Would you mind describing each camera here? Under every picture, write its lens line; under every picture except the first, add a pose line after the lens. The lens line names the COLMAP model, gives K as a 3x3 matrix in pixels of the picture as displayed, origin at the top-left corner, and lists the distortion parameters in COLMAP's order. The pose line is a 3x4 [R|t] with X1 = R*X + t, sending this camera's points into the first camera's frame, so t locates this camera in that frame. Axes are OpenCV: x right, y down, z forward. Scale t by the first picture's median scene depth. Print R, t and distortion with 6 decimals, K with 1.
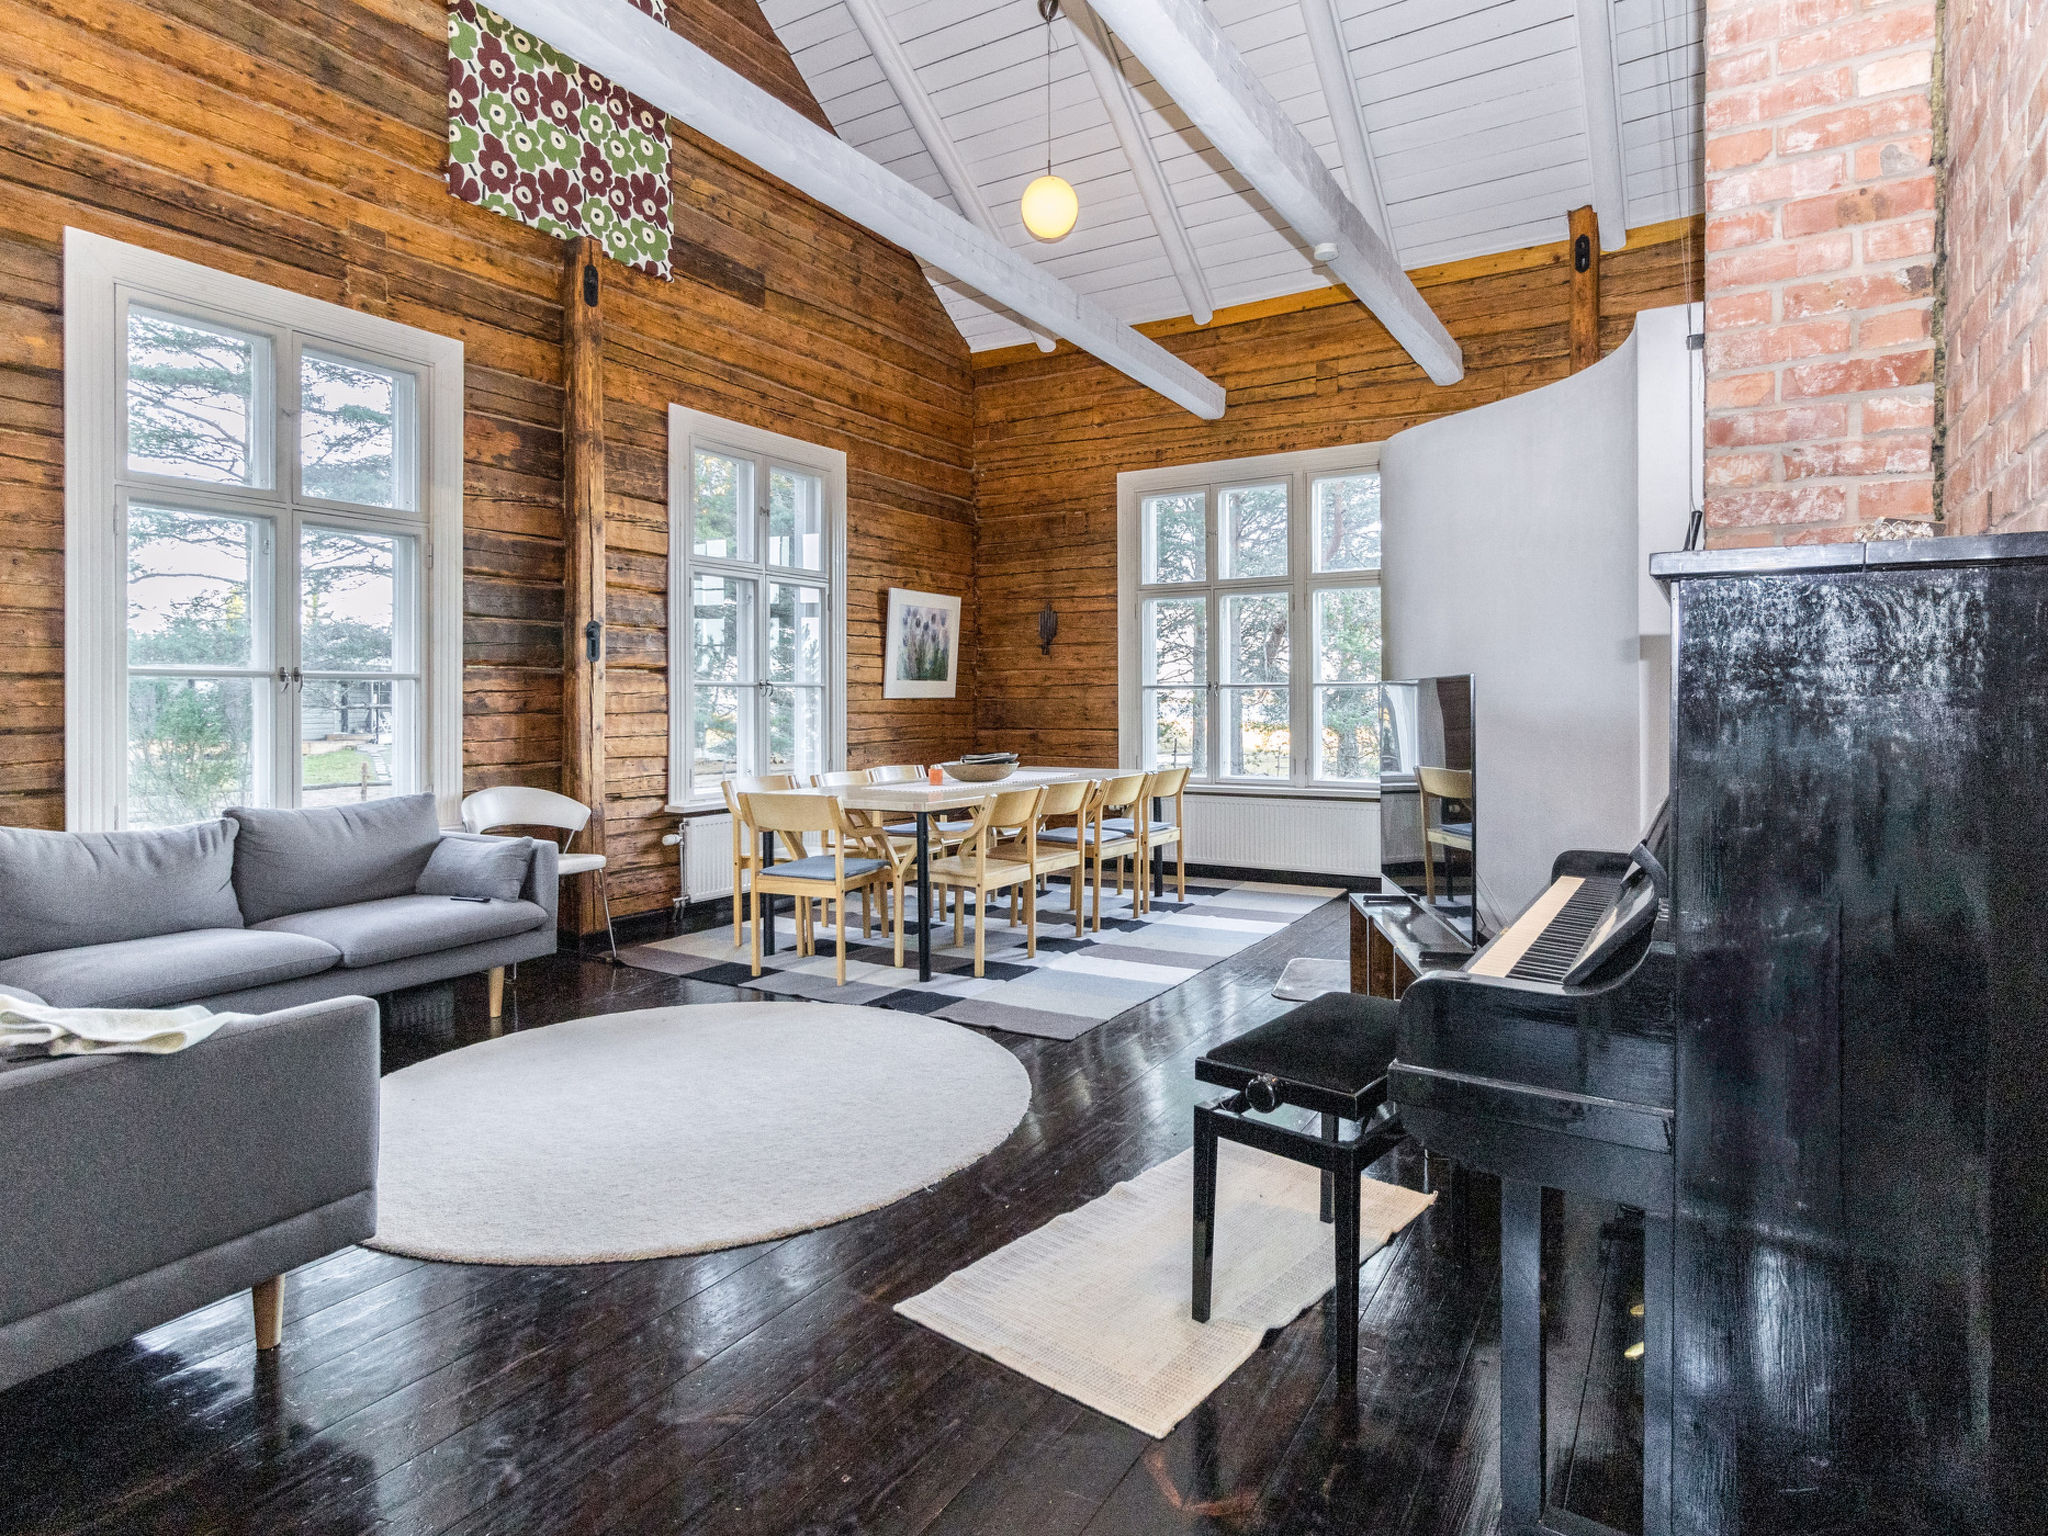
lens RADIAL K [[1101.3, 0, 1029.8], [0, 1101.3, 708.6], [0, 0, 1]] dist [0.001554, 0.000291]
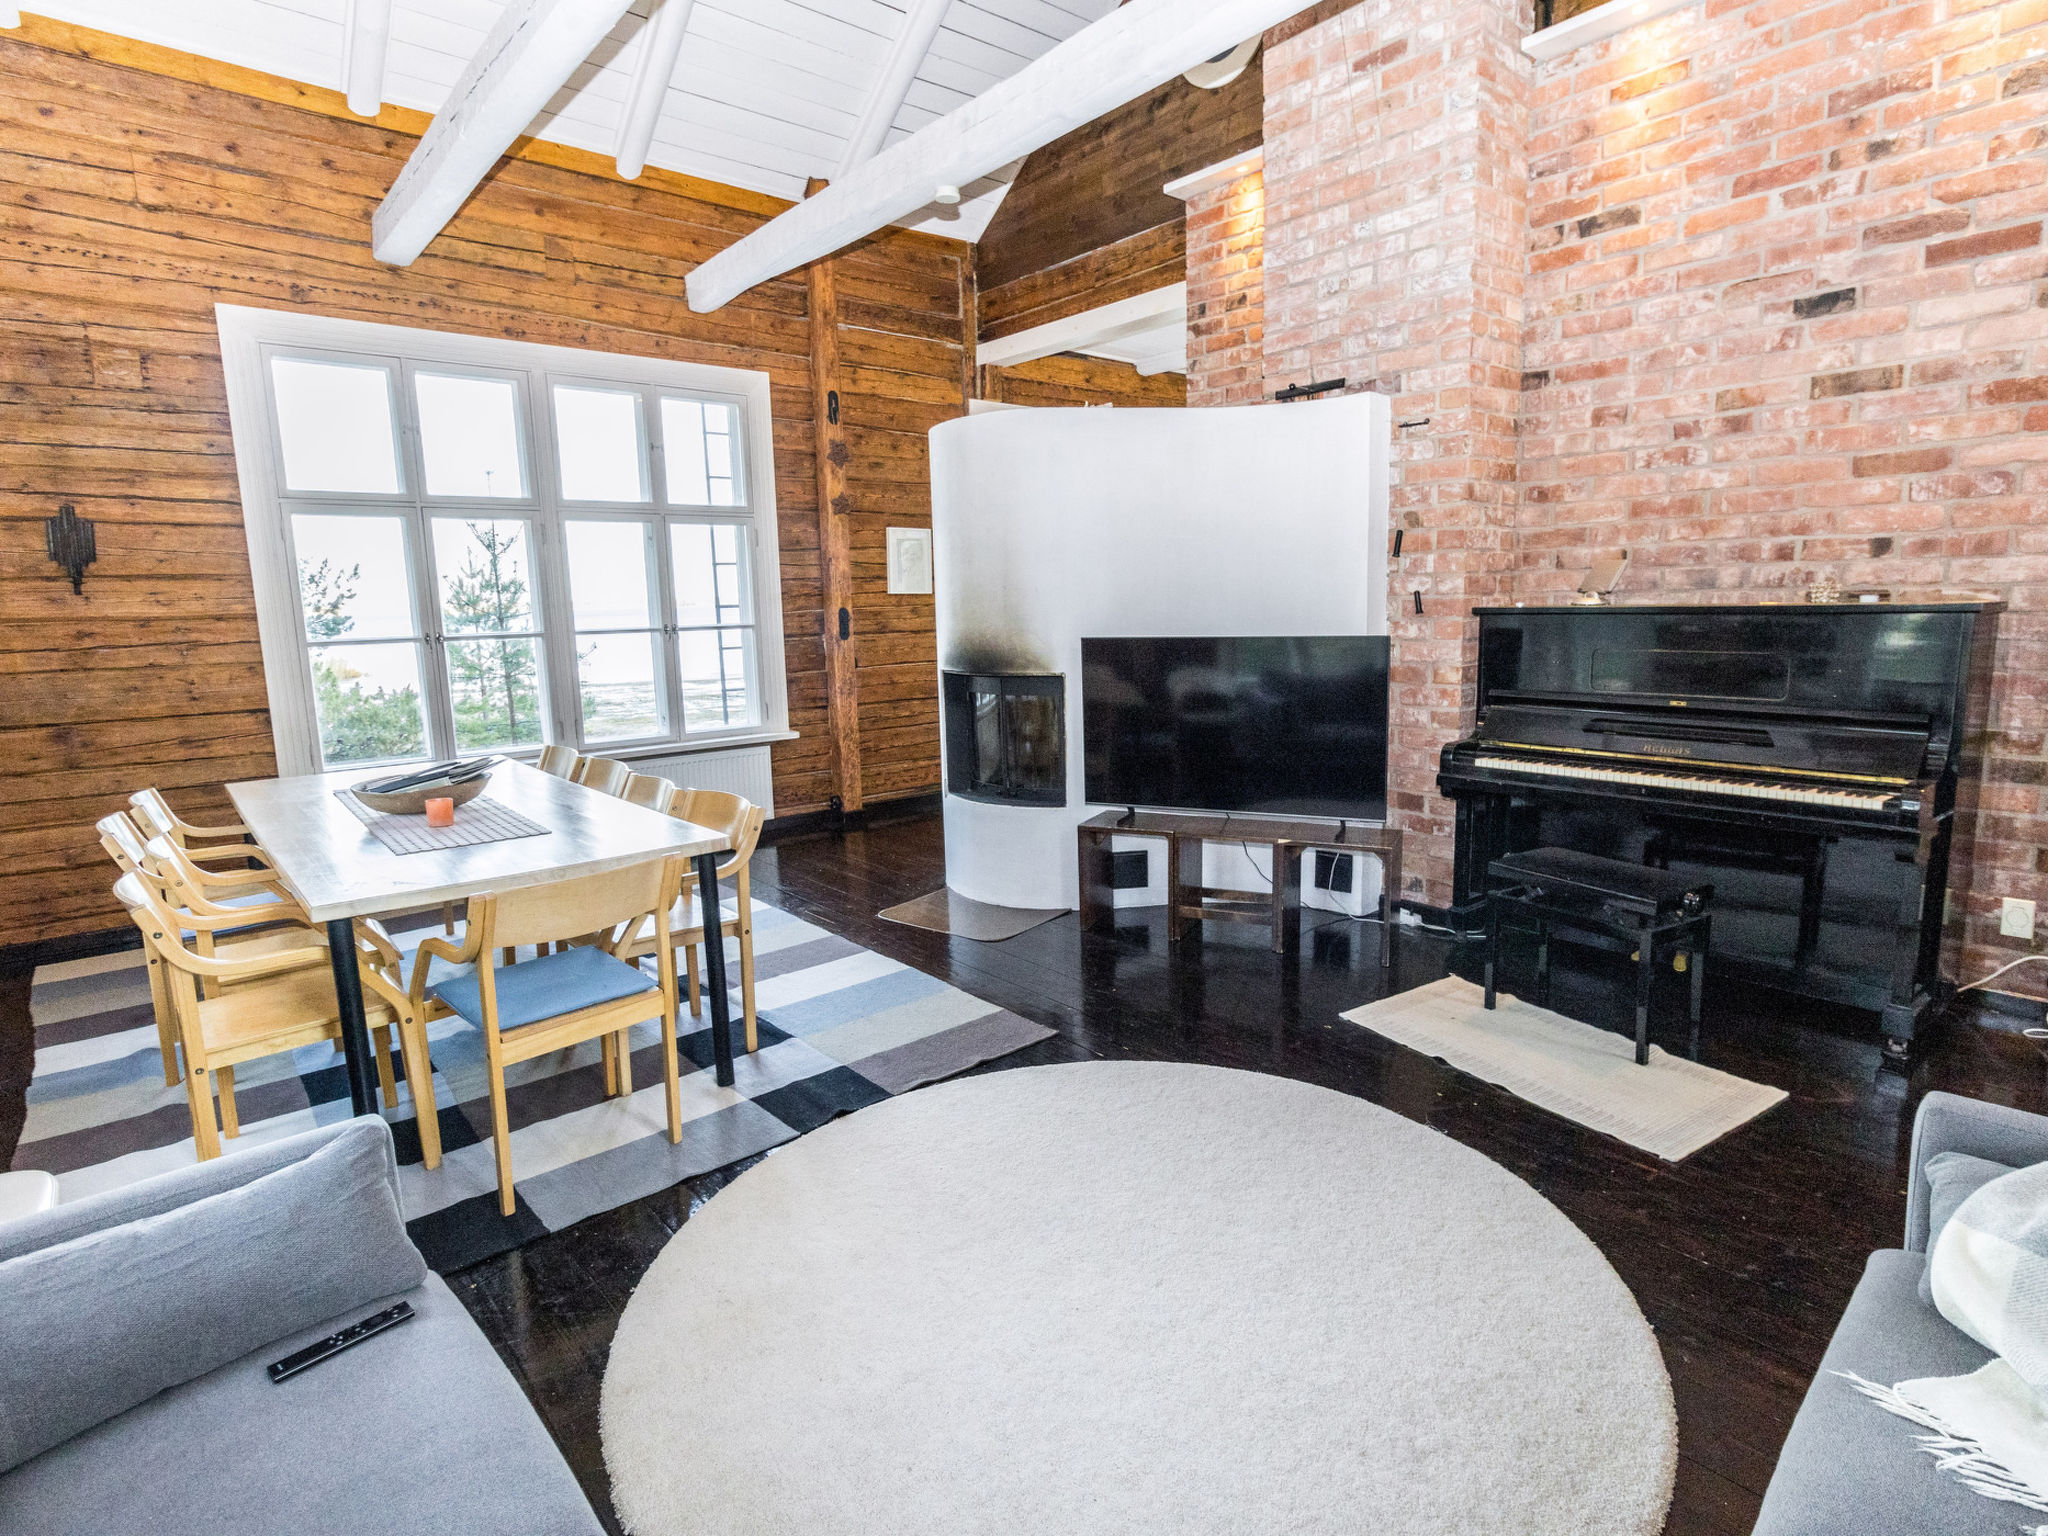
lens RADIAL K [[1083.2, 0, 1045.5], [0, 1083.2, 765.9], [0, 0, 1]] dist [0.001539, 0.000467]
pose [[0.310478, -0.151993, 0.938350, -0.393112], [0.028257, 0.988174, 0.150714, -0.032787], [-0.950161, -0.020278, 0.311101, 0.351438]]
